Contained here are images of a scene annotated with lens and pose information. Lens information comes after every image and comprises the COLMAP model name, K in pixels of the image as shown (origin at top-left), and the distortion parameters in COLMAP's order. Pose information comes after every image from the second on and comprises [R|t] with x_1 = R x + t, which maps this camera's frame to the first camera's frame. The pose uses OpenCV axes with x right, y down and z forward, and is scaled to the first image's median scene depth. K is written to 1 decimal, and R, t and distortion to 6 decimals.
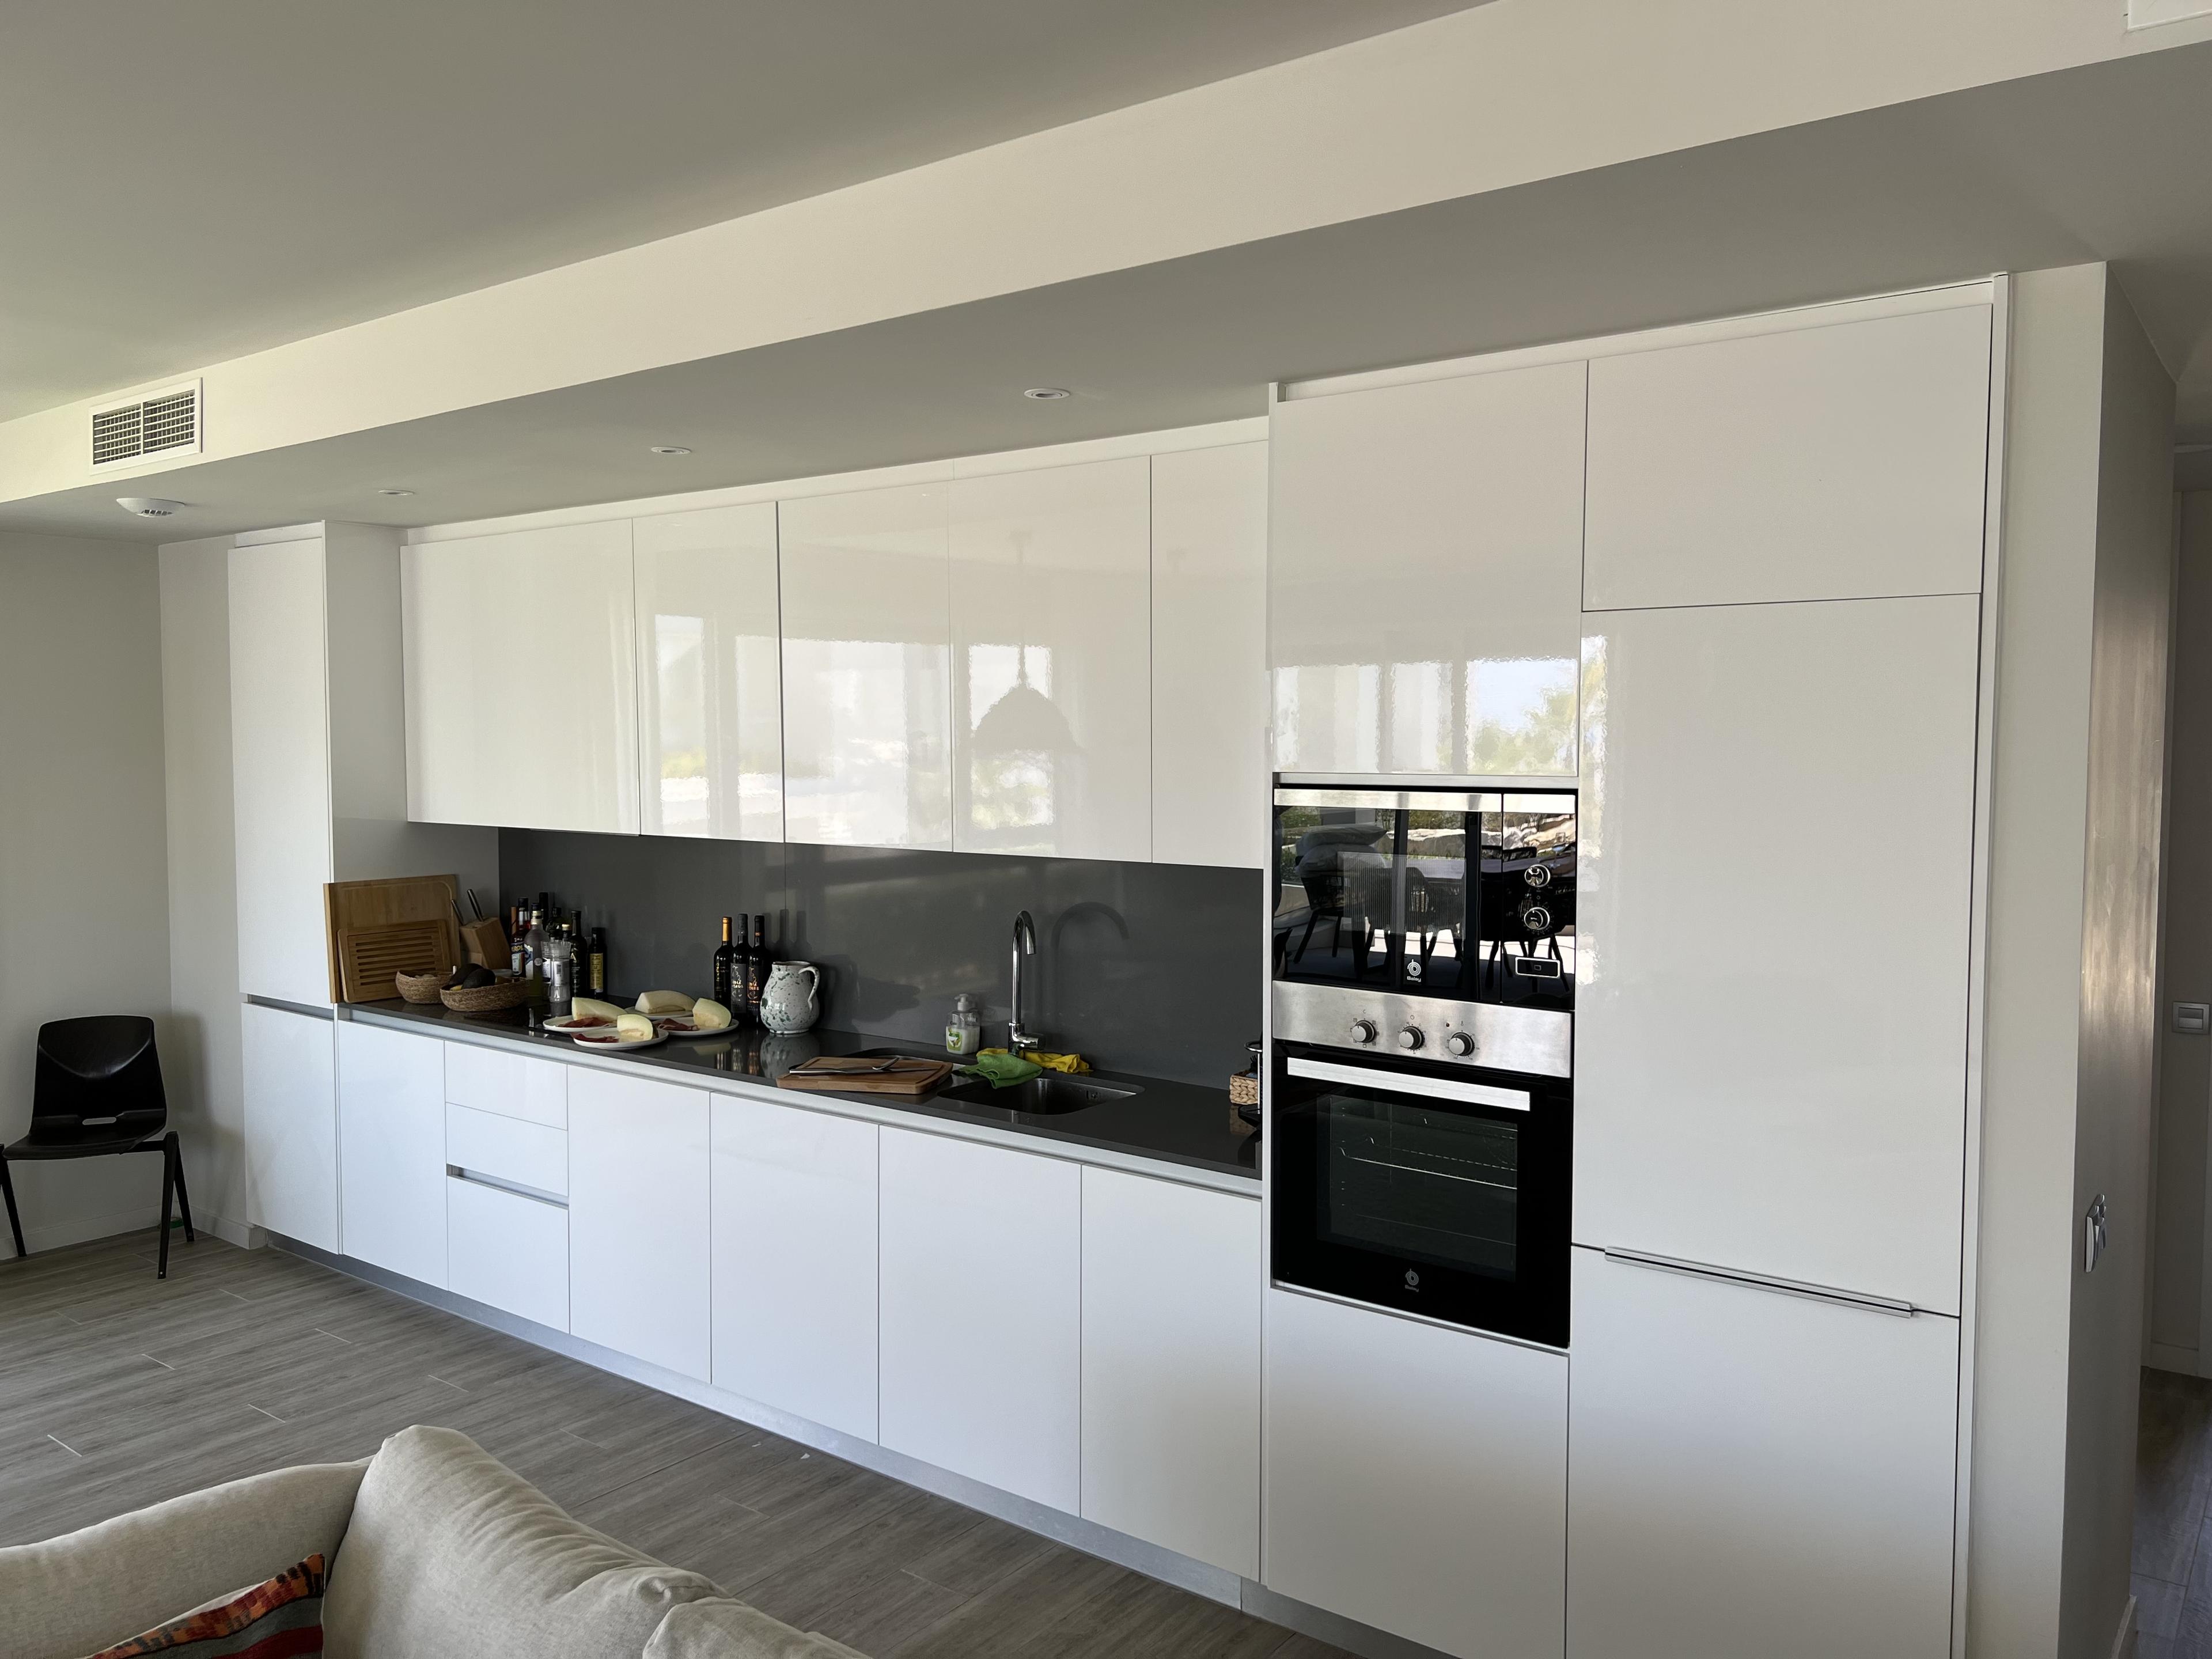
lens RADIAL K [[1643.6, 0, 1106.0], [0, 1643.6, 829.5], [0, 0, 1]] dist [0.084800, -0.118714]
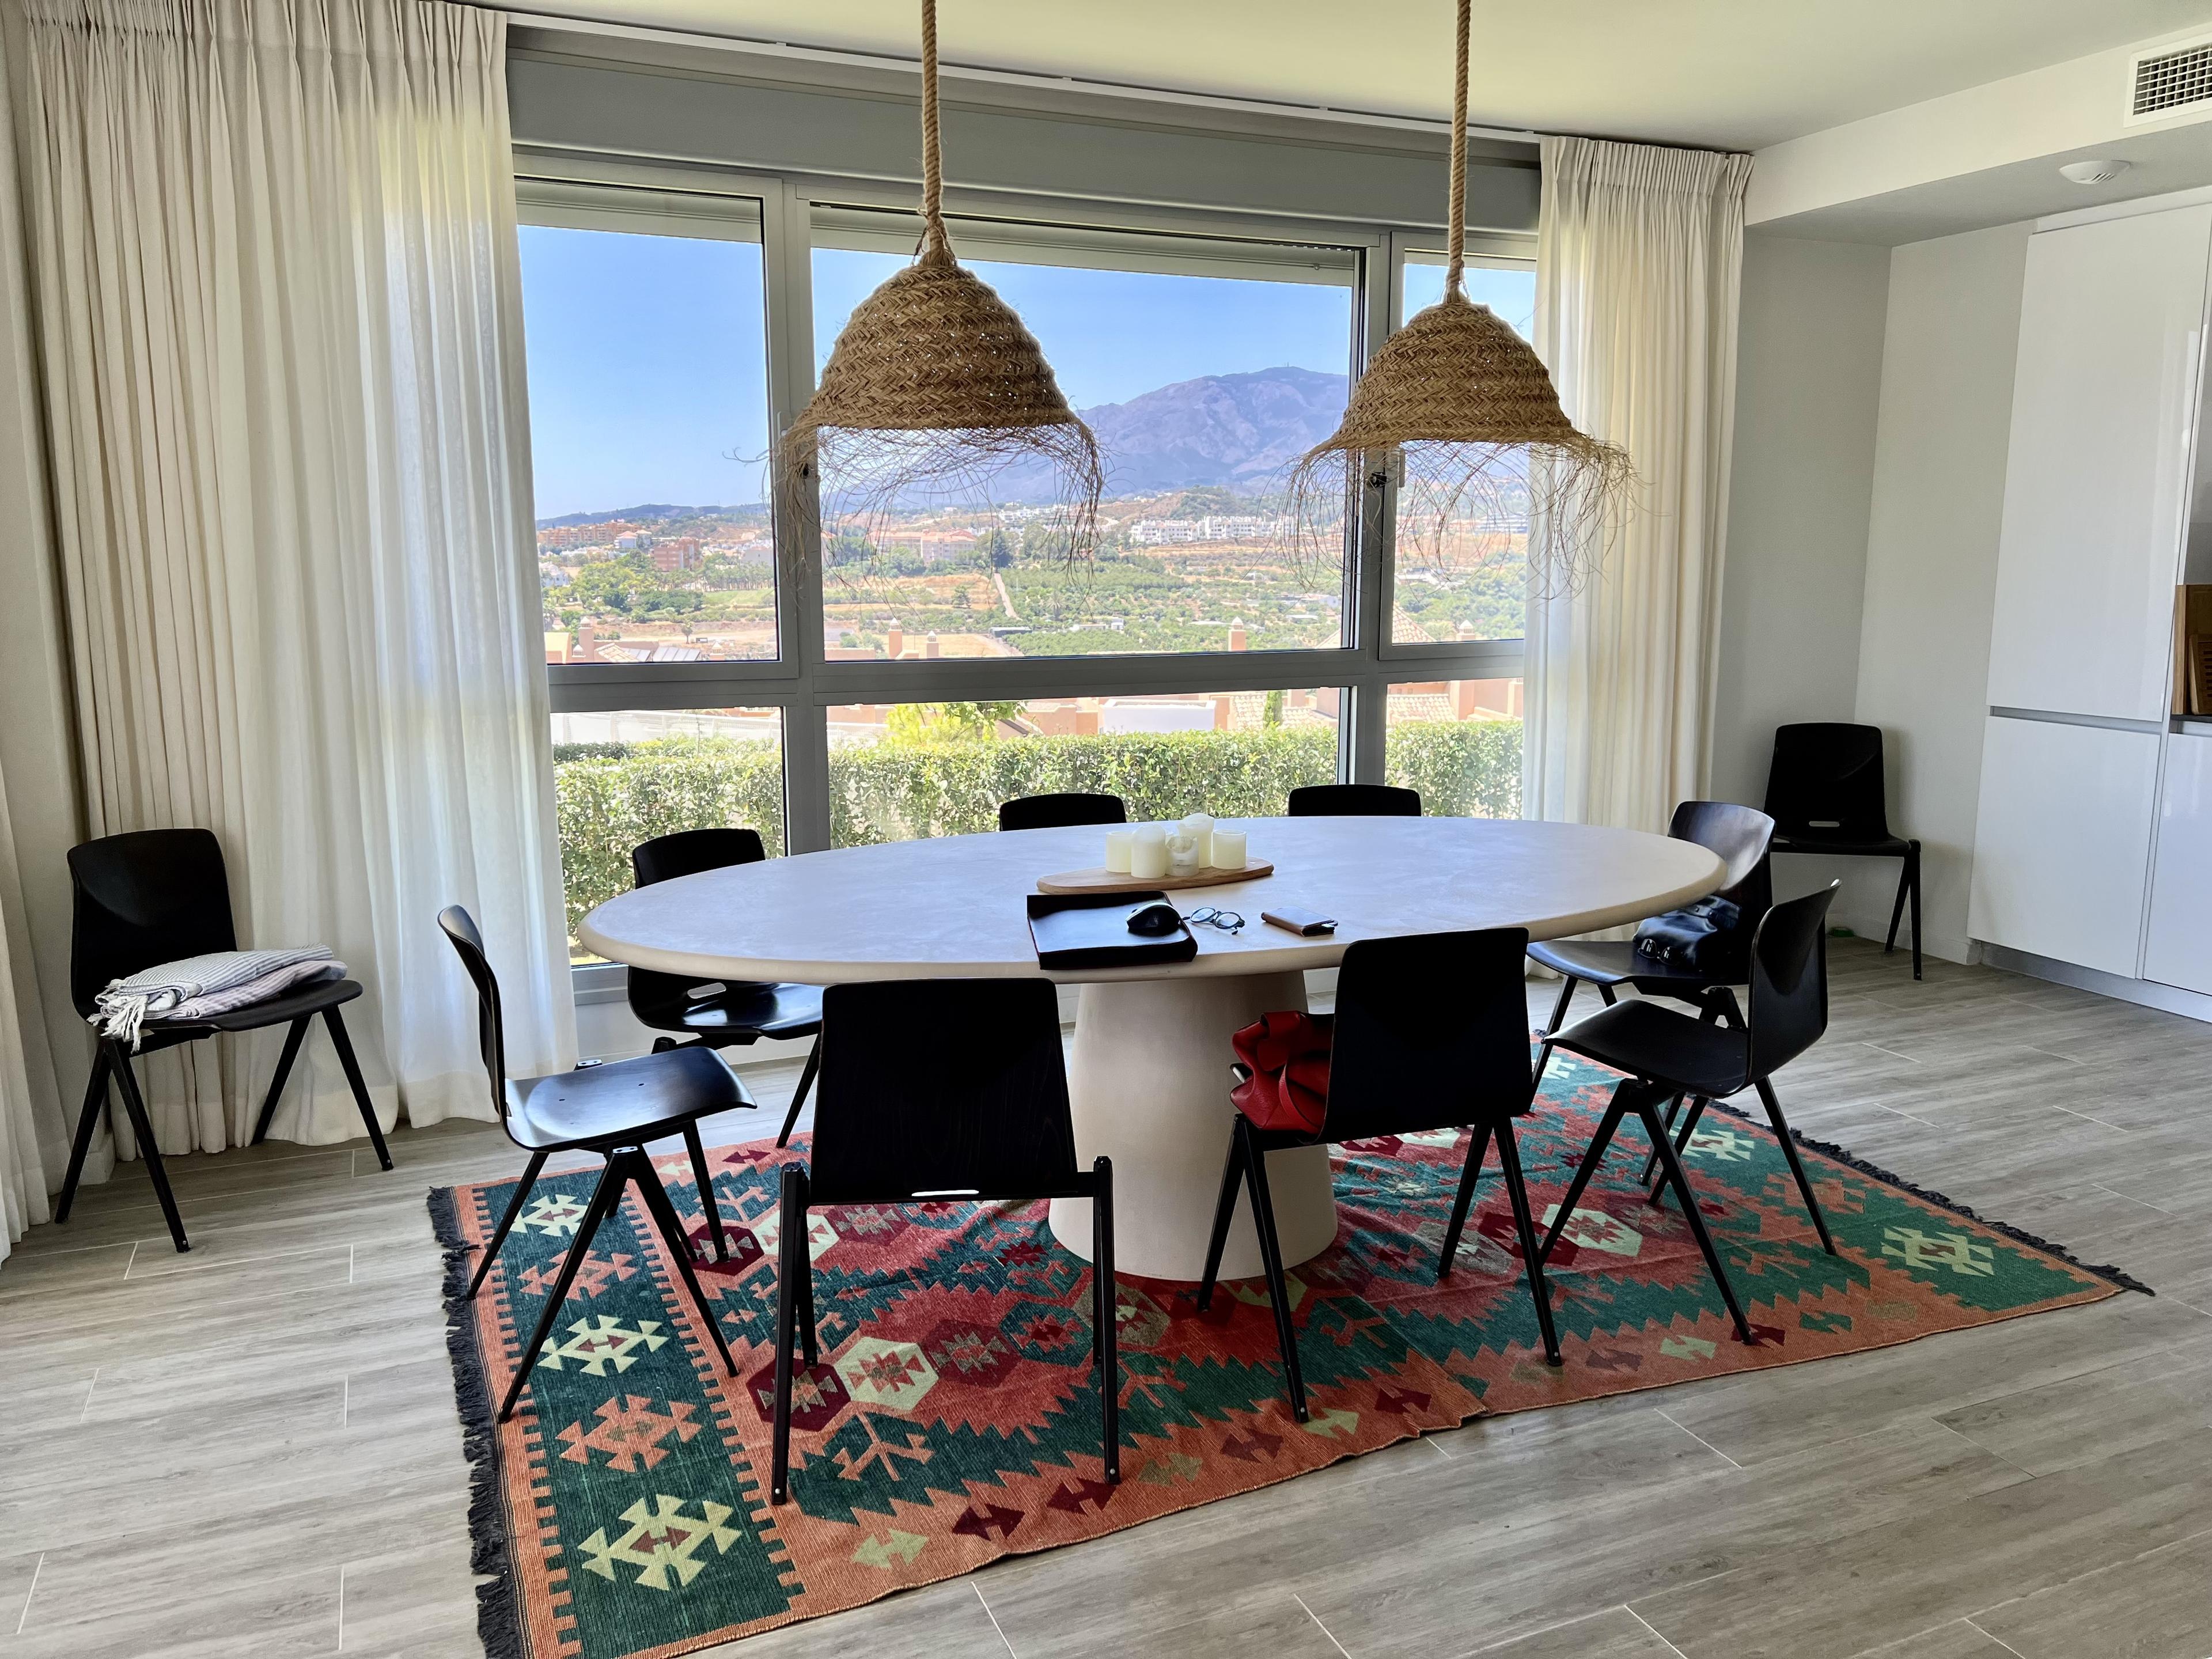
lens RADIAL K [[1643.6, 0, 1106.0], [0, 1643.6, 829.5], [0, 0, 1]] dist [0.084800, -0.118714]
pose [[0.866032, 0.083942, -0.492891, -0.568617], [-0.028888, 0.992560, 0.118282, 0.082381], [0.499153, -0.088198, 0.862014, -0.127594]]
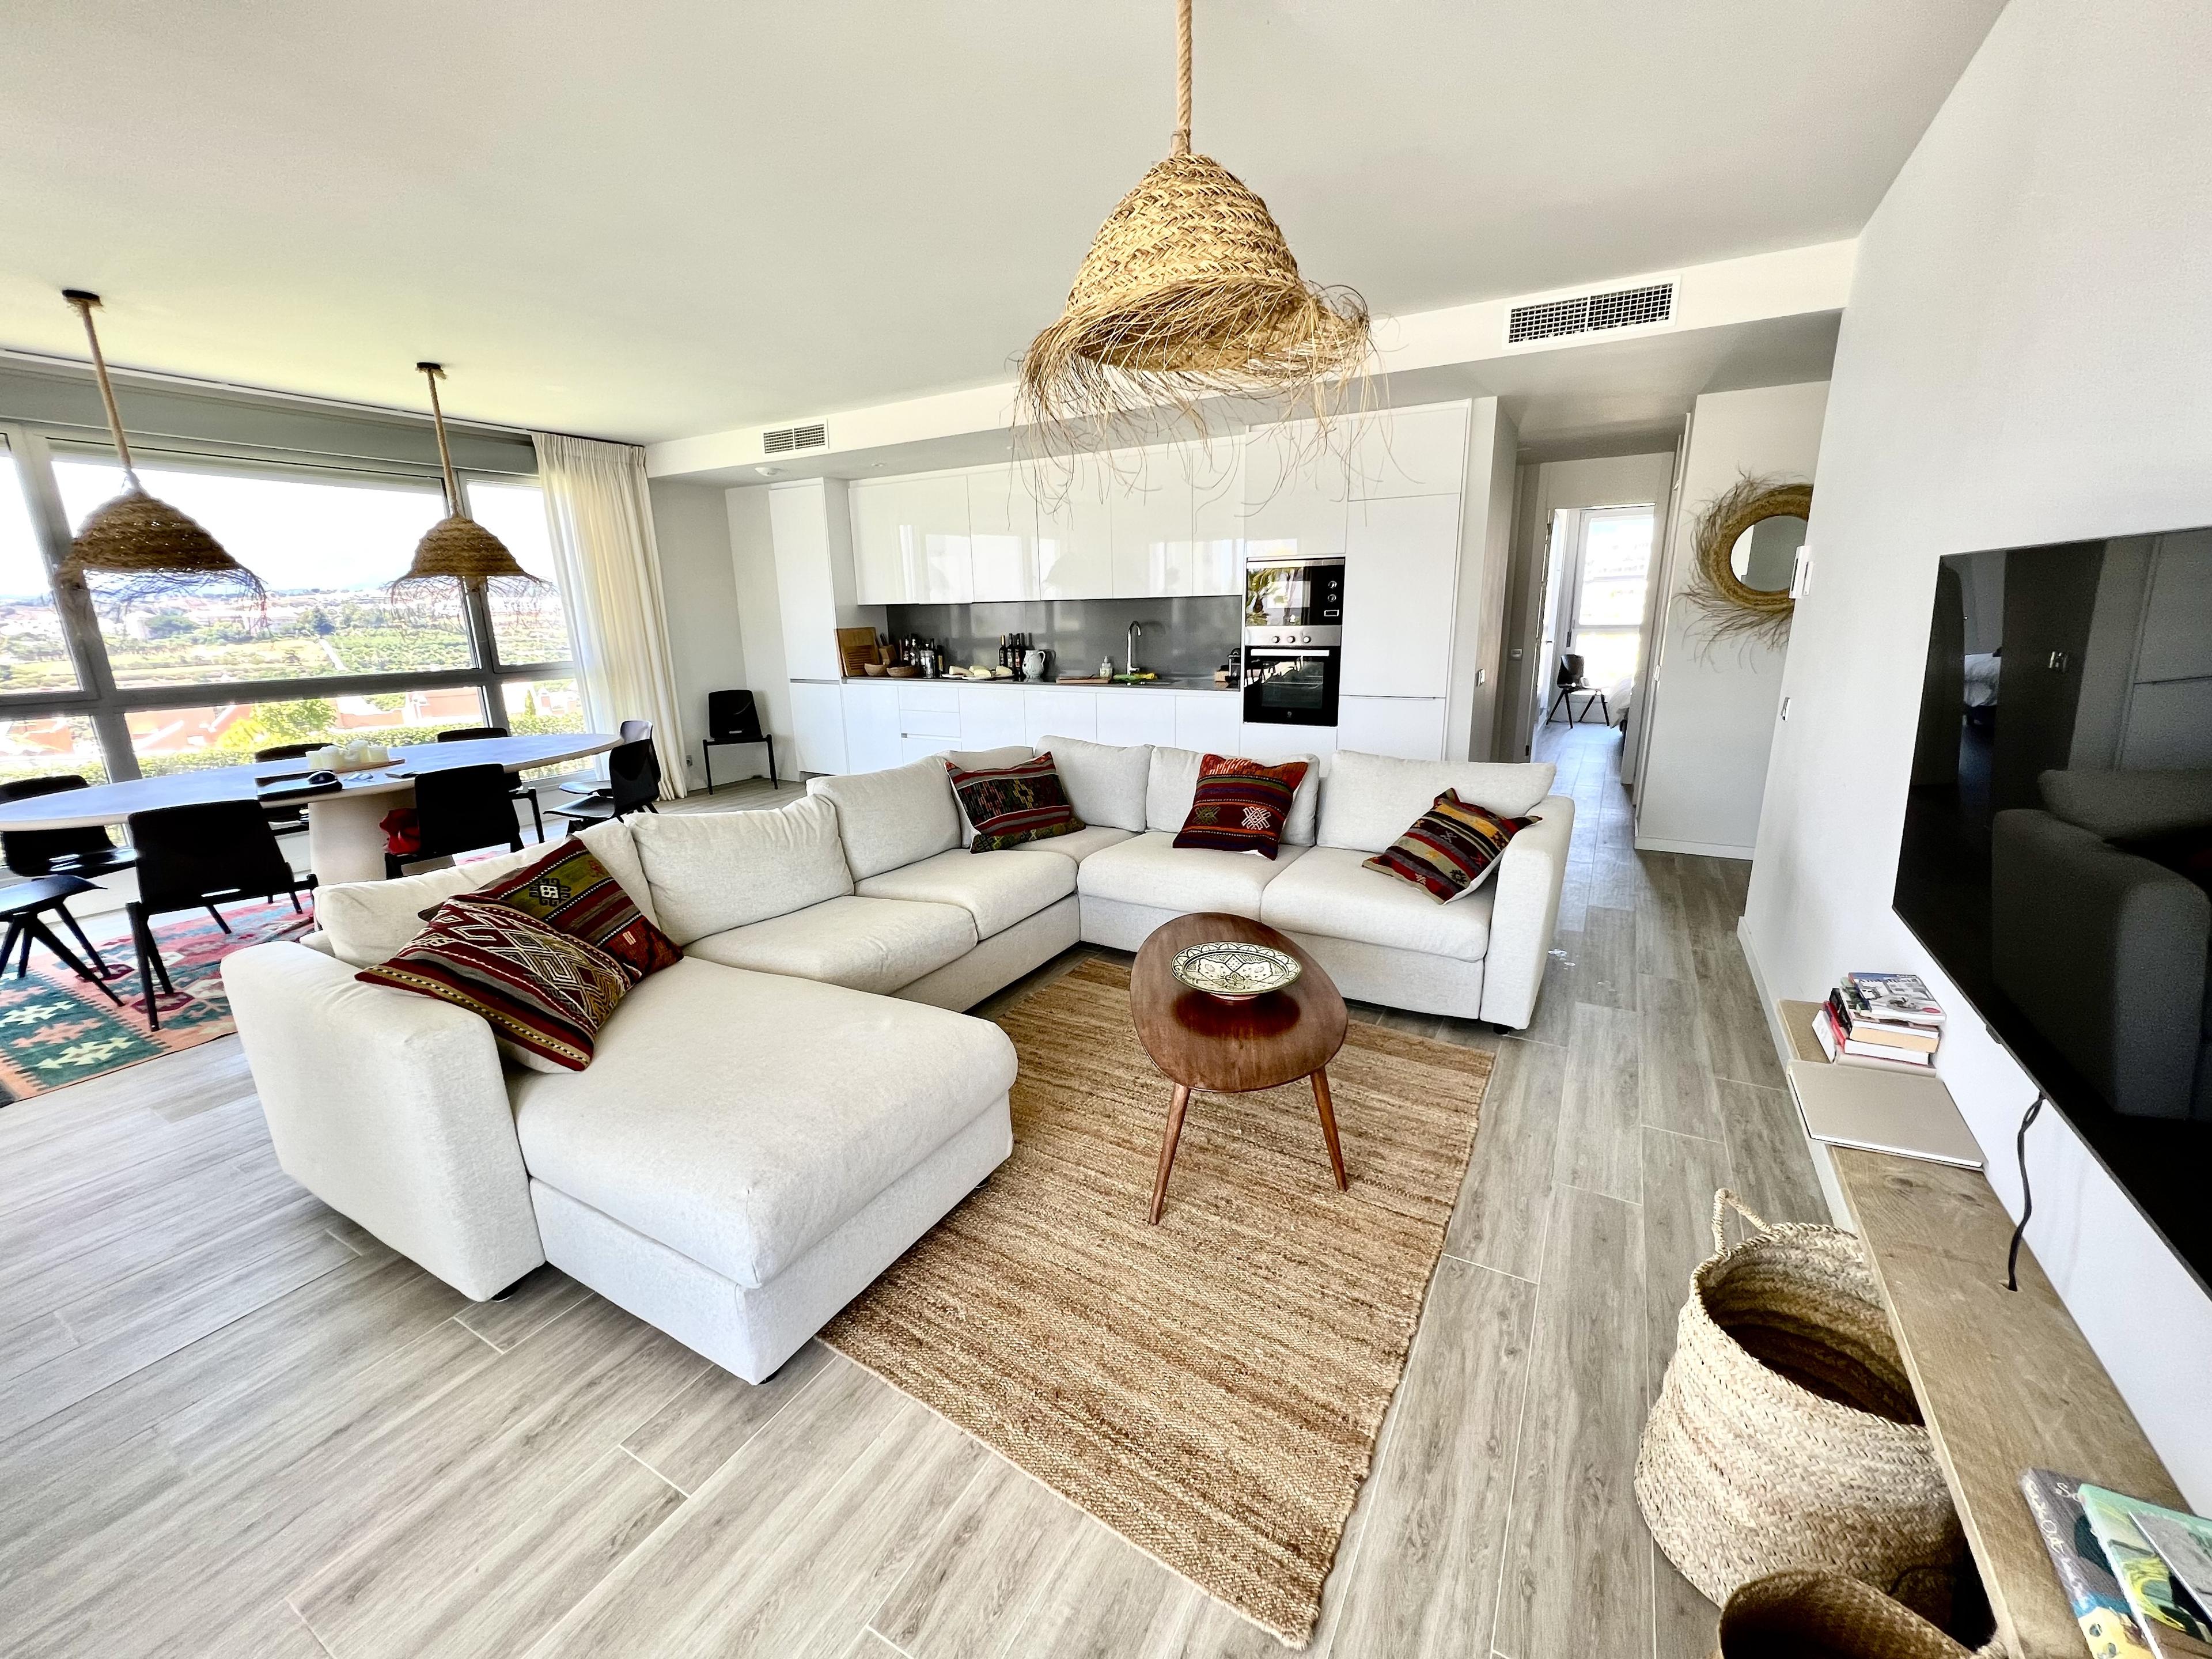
lens RADIAL K [[882.6, 0, 1106.0], [0, 882.6, 829.5], [0, 0, 1]] dist [0.000582, -0.000265]
pose [[0.992081, -0.047677, 0.116202, -0.252787], [0.025117, 0.981776, 0.188374, 0.099147], [-0.123065, -0.183964, 0.975199, -0.460837]]
